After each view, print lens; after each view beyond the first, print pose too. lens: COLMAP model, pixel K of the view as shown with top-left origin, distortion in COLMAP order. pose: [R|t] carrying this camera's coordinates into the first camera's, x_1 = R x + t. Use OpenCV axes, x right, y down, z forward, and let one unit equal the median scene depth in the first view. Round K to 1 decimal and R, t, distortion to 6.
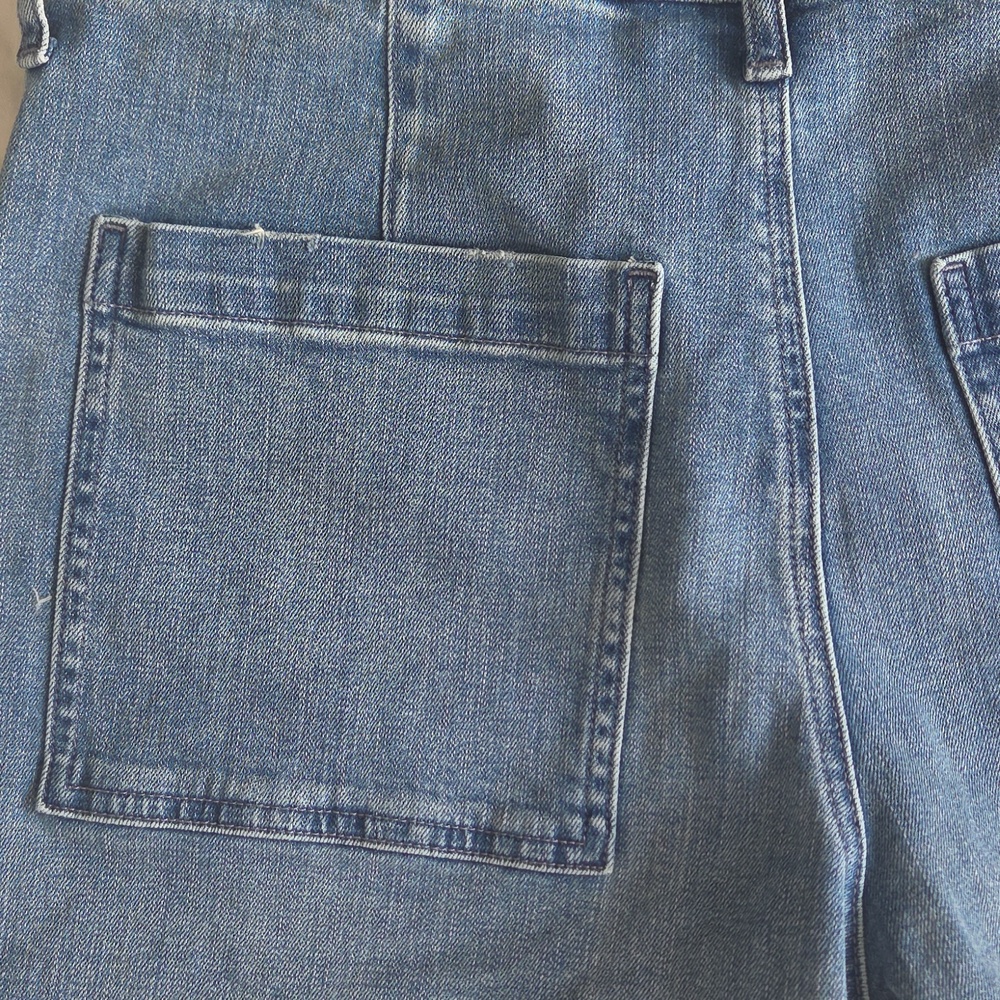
lens RADIAL K [[1487.6, 0, 500.0], [0, 1487.6, 500.0], [0, 0, 1]] dist [0.107761, -0.310995]
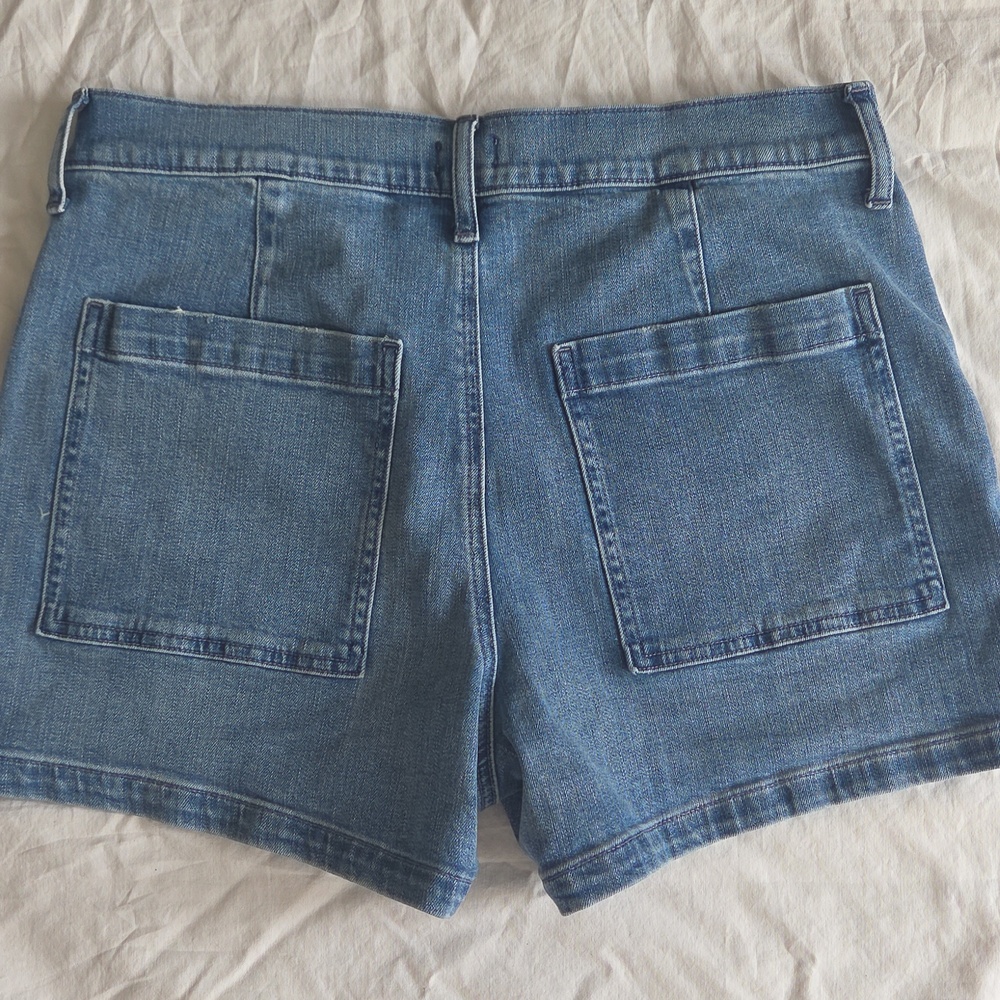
lens RADIAL K [[1487.6, 0, 500.0], [0, 1487.6, 500.0], [0, 0, 1]] dist [0.107761, -0.310995]
pose [[0.997717, 0.039578, 0.054723, 0.130782], [-0.037636, 0.998640, -0.036074, 0.094663], [-0.056076, 0.033932, 0.997850, -0.788016]]
